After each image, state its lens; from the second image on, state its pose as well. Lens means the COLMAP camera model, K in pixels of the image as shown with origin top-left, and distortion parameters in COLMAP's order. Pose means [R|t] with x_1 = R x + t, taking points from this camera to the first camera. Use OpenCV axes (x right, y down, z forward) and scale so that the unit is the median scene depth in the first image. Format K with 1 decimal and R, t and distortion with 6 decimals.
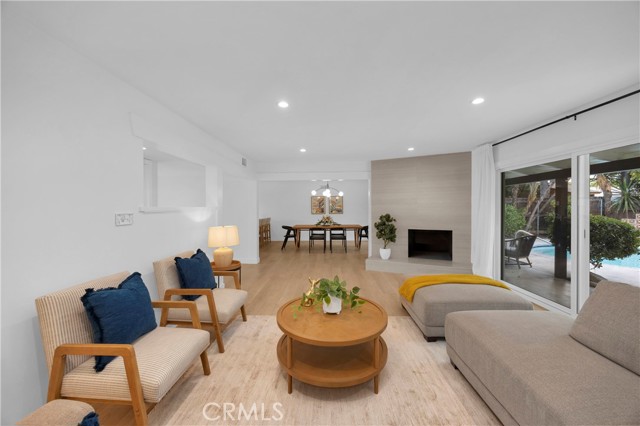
lens RADIAL K [[242.6, 0, 323.6], [0, 242.6, 208.3], [0, 0, 1]] dist [-0.009437, -0.000299]
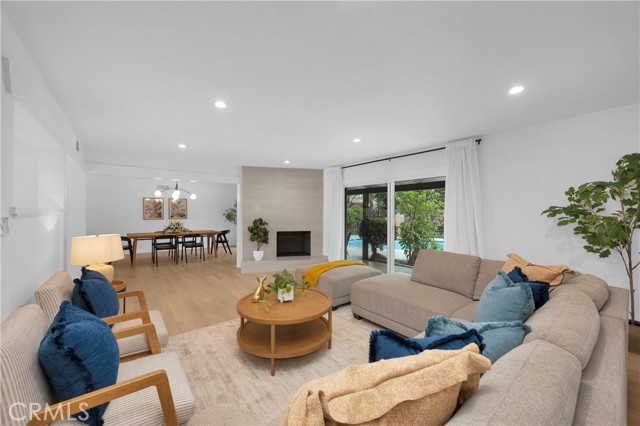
lens RADIAL K [[242.6, 0, 329.4], [0, 242.6, 211.0], [0, 0, 1]] dist [-0.009437, -0.000299]
pose [[0.755919, 0.012971, 0.654537, -0.208729], [-0.006293, 0.999901, -0.012547, 0.003814], [-0.654635, 0.005366, 0.755926, -0.007676]]
